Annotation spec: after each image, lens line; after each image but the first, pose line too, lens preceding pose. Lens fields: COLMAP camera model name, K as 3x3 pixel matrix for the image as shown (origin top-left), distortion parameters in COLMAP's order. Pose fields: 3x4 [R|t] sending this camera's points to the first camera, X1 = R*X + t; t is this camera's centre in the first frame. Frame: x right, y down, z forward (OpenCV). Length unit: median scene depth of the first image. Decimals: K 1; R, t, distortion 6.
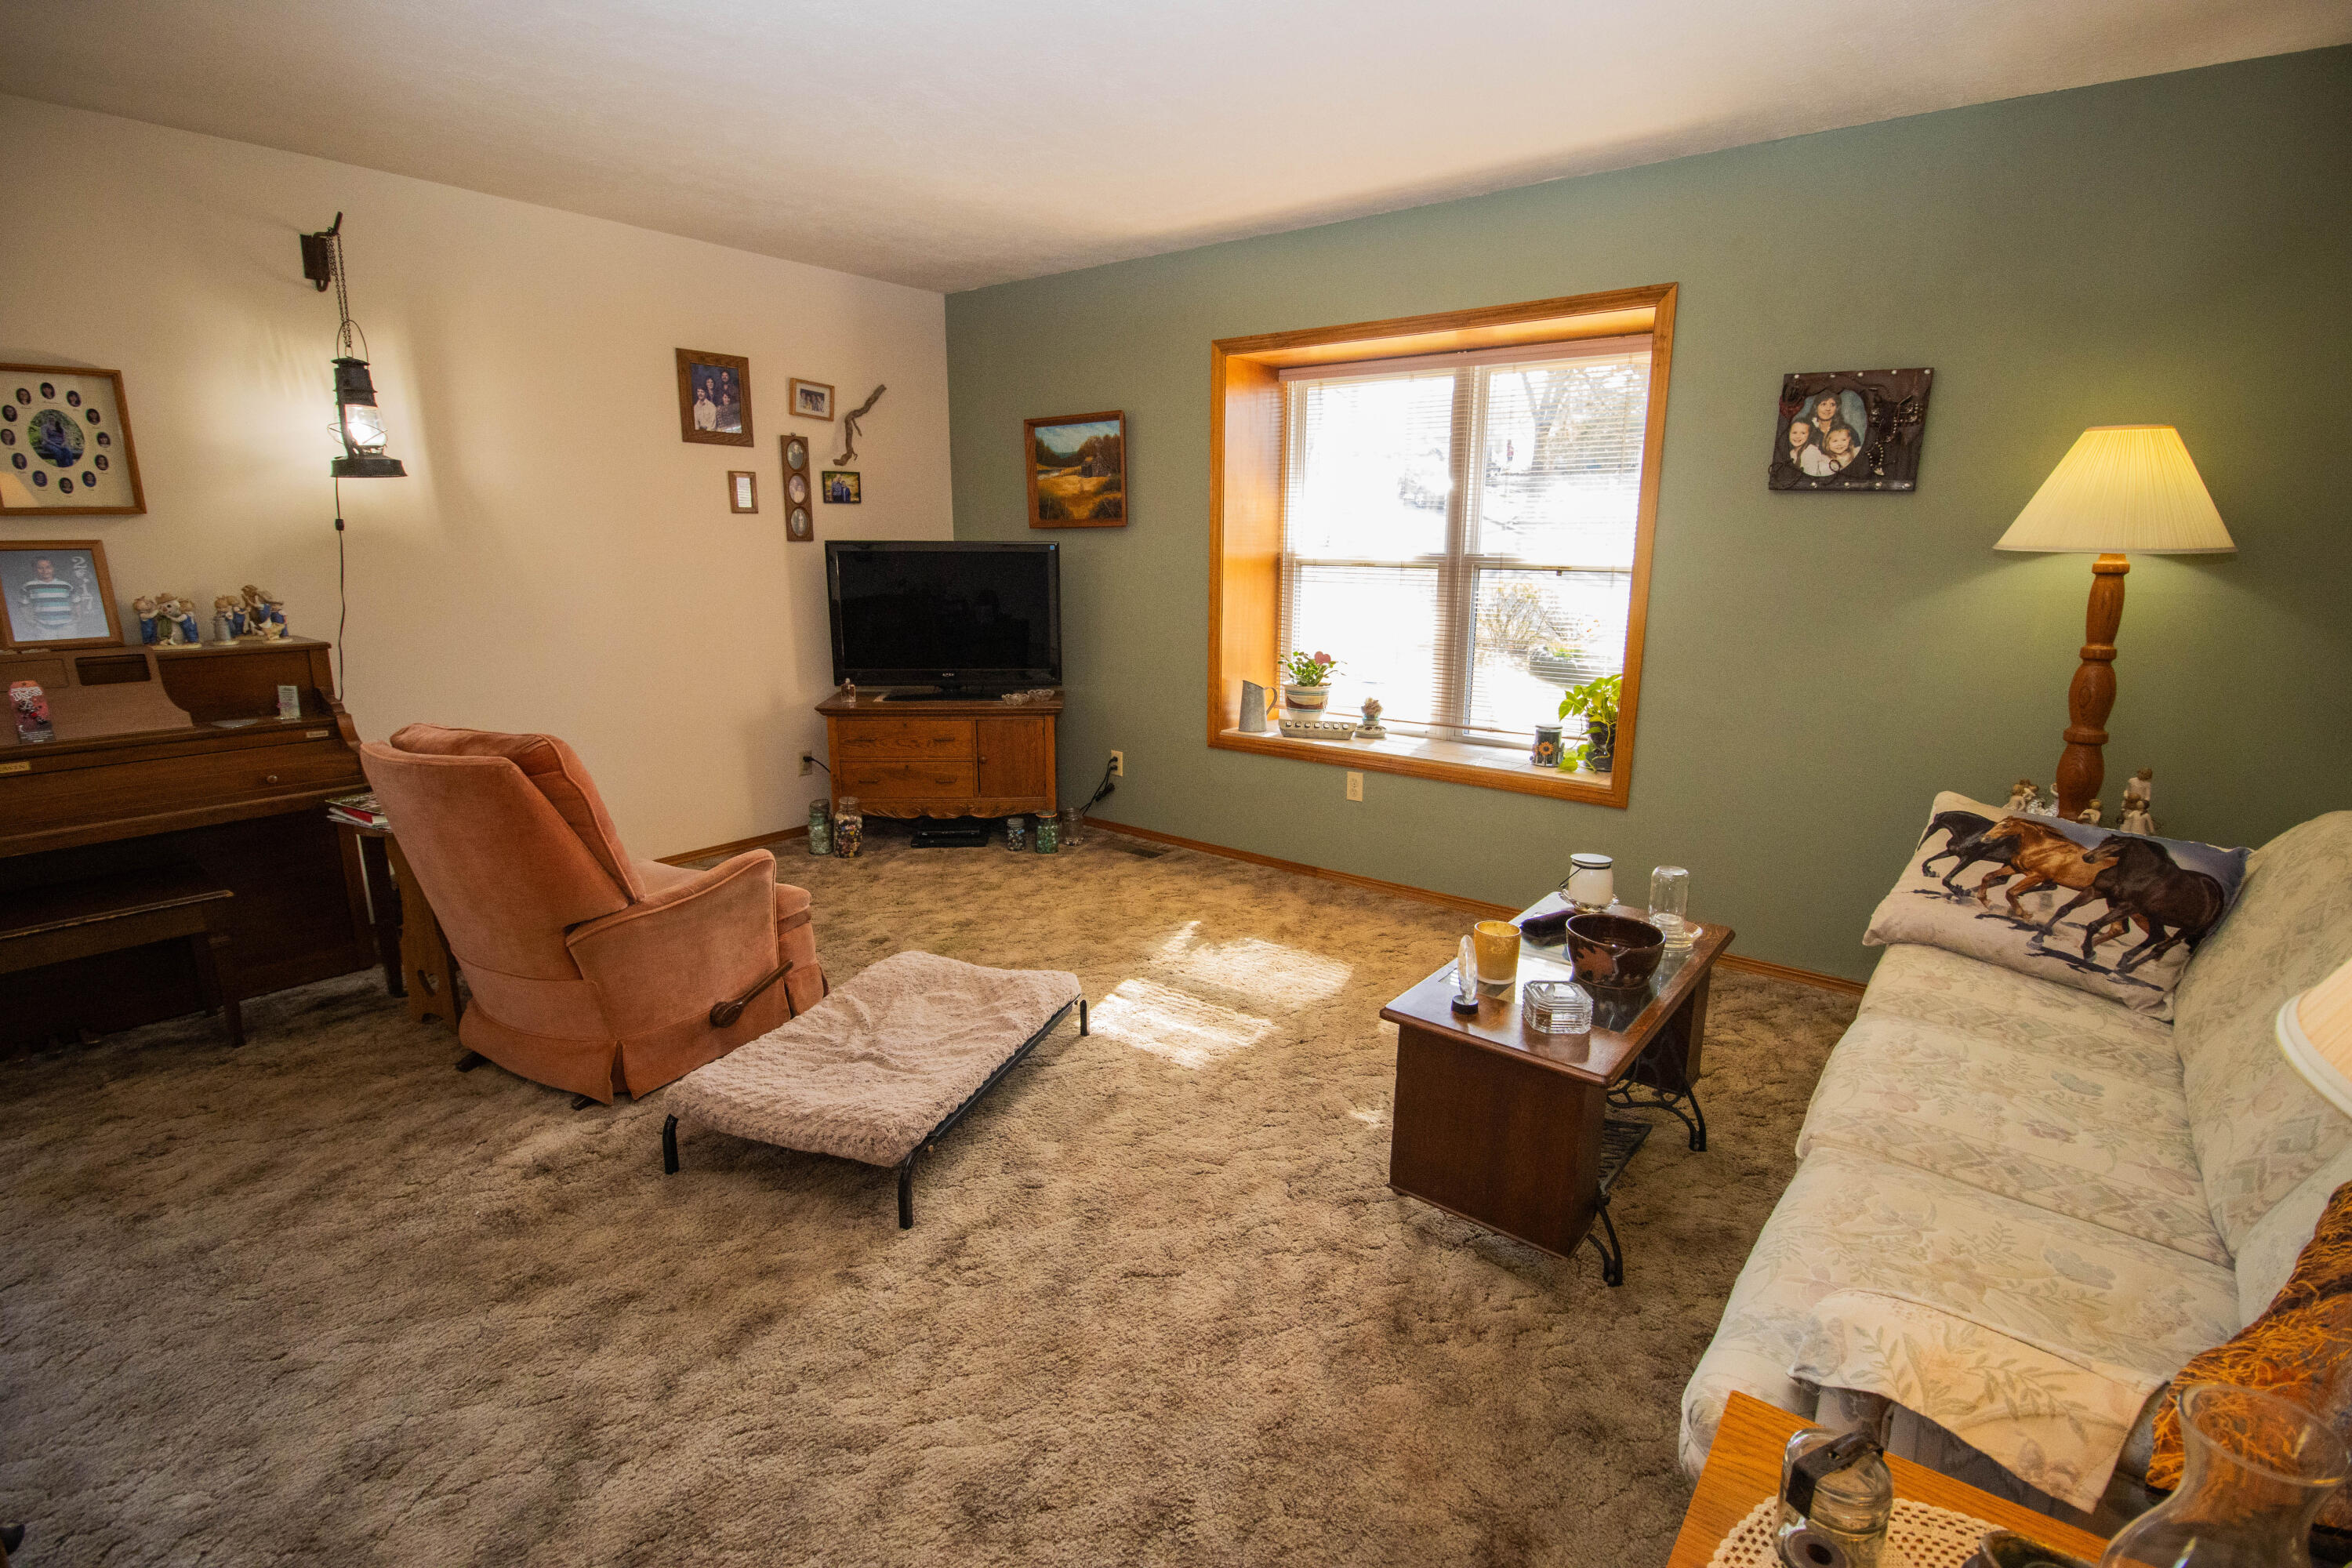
lens RADIAL K [[1080.3, 0, 1181.5], [0, 1080.3, 783.0], [0, 0, 1]] dist [-0.001352, -0.010076]
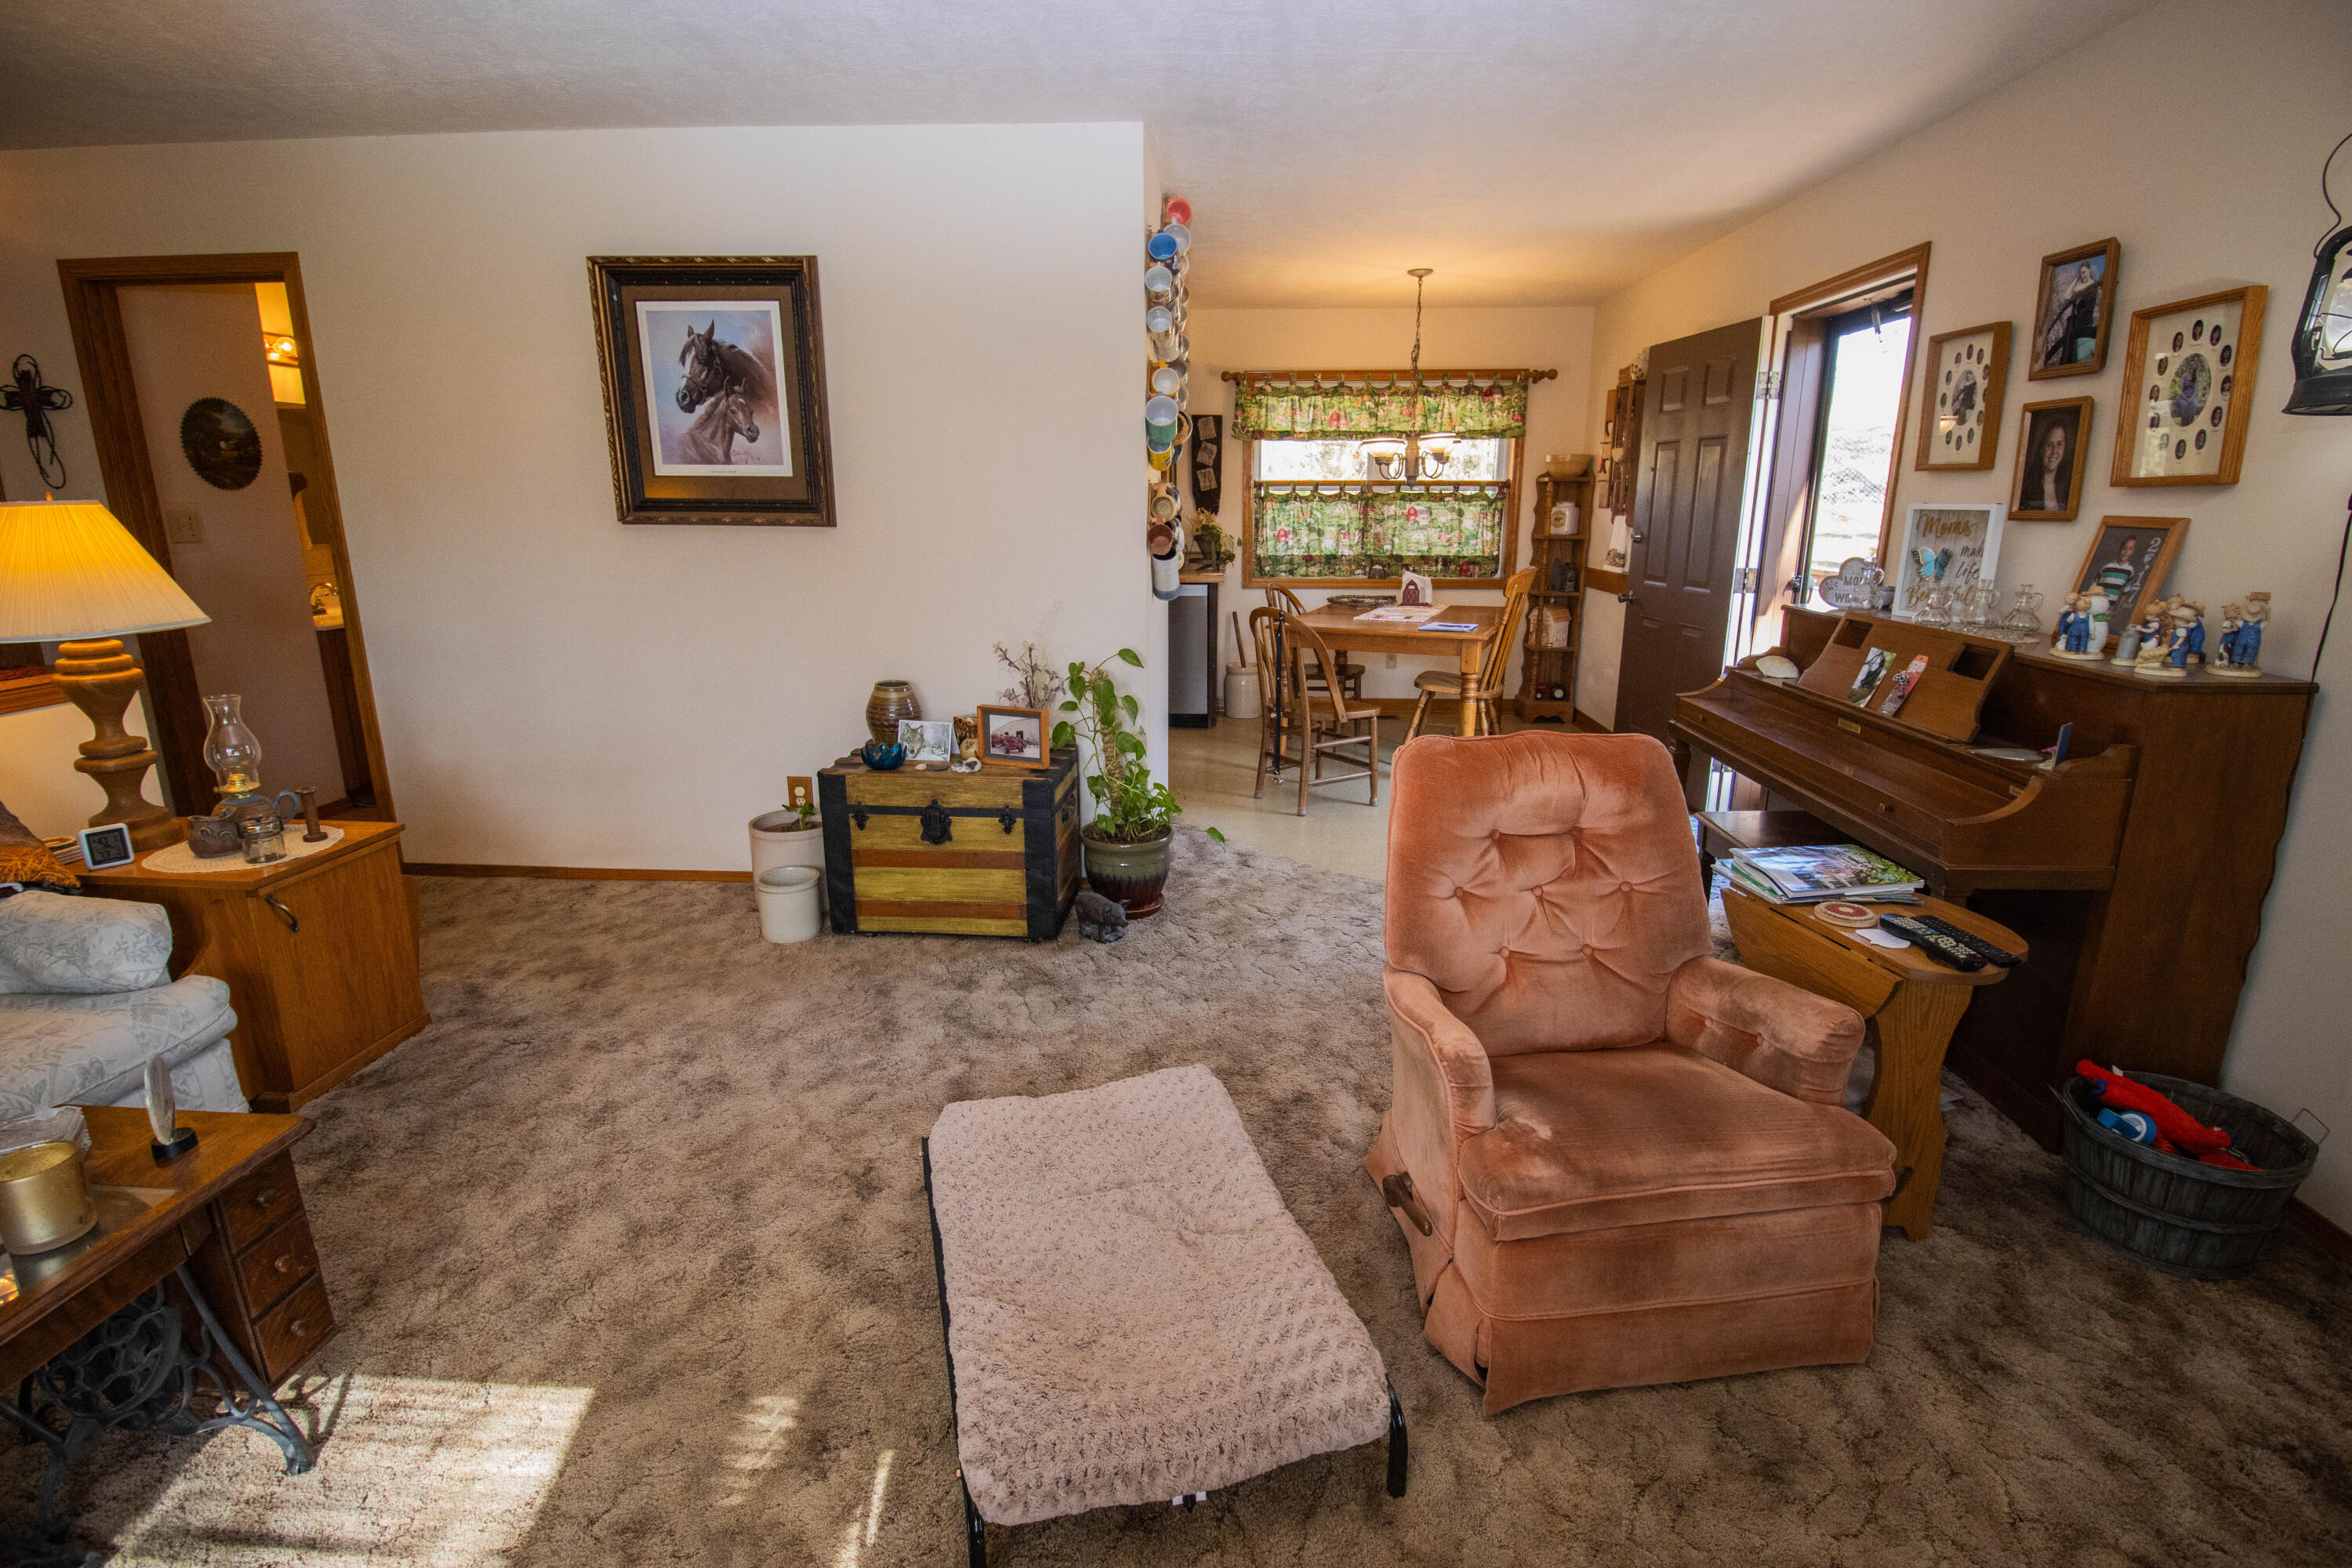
lens RADIAL K [[1088.3, 0, 1188.9], [0, 1088.3, 776.4], [0, 0, 1]] dist [-0.004148, -0.011801]
pose [[-0.819066, 0.132824, -0.558111, 0.045499], [-0.135090, 0.900821, 0.412639, -0.274918], [0.557567, 0.413375, -0.719889, 1.201107]]
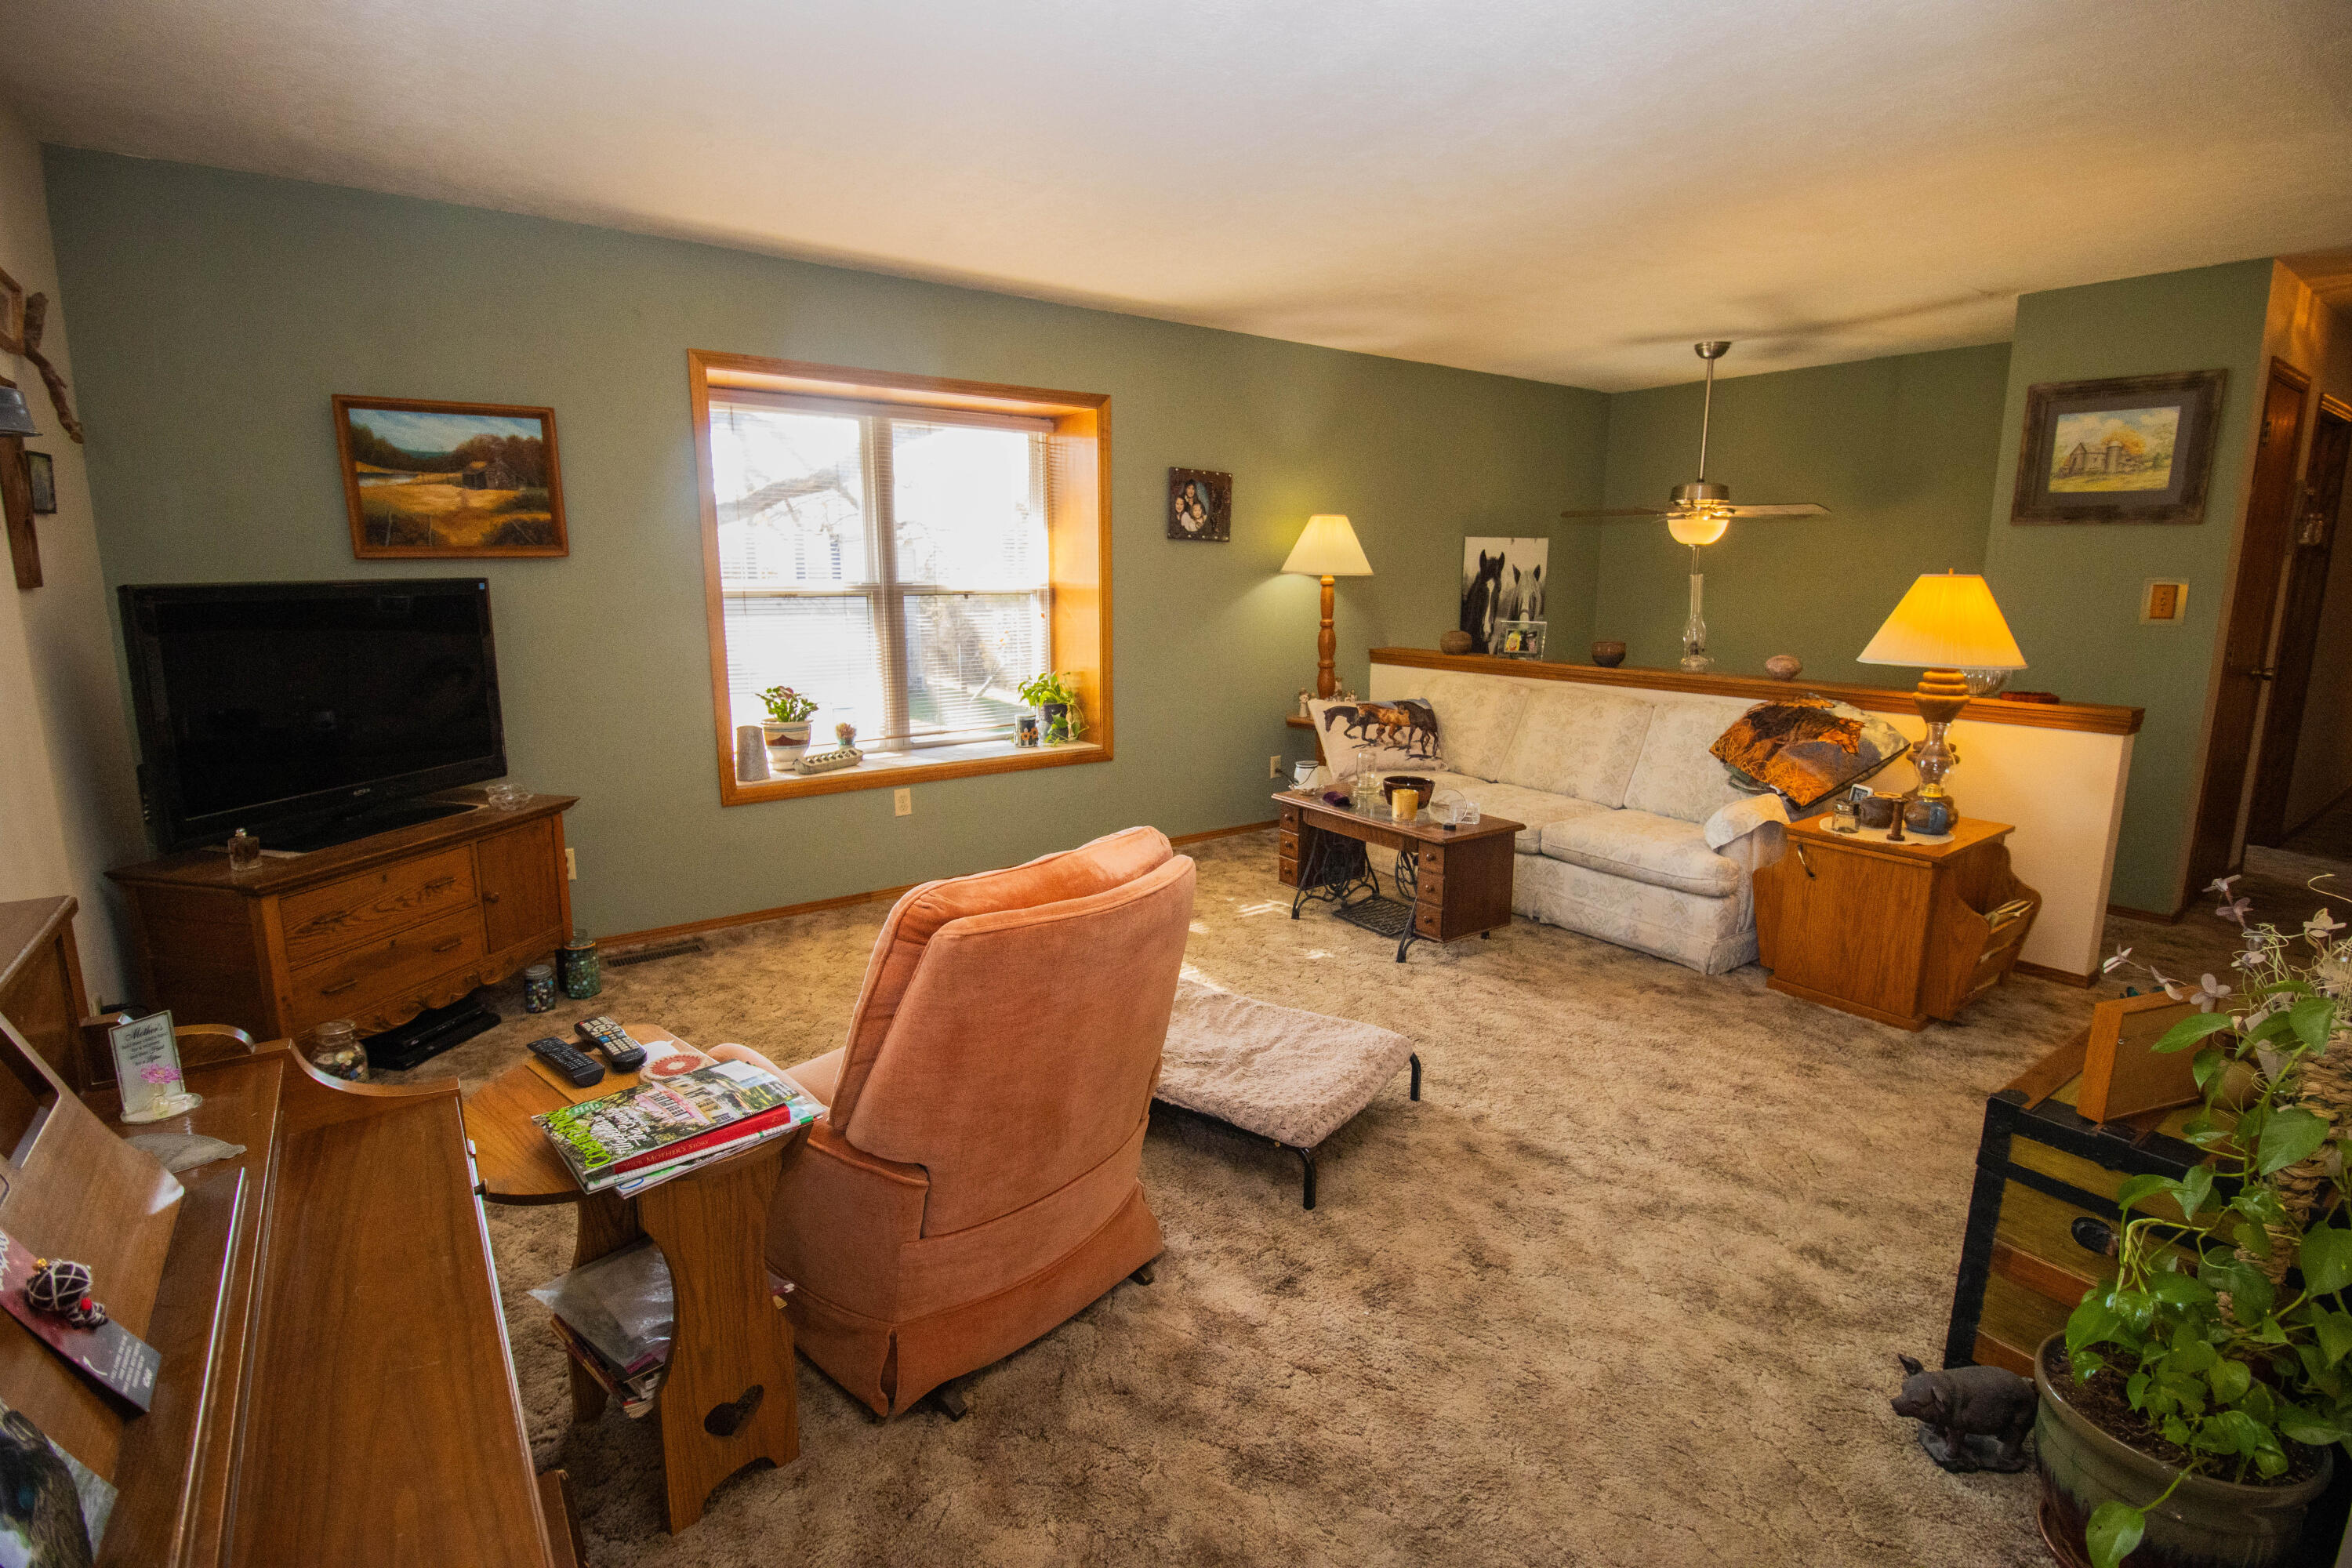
lens RADIAL K [[1088.3, 0, 1188.9], [0, 1088.3, 776.4], [0, 0, 1]] dist [-0.004148, -0.011801]
pose [[0.274091, -0.185643, 0.943616, -1.049456], [0.211246, 0.968850, 0.129247, -0.137034], [-0.938216, 0.163910, 0.304769, 0.556150]]
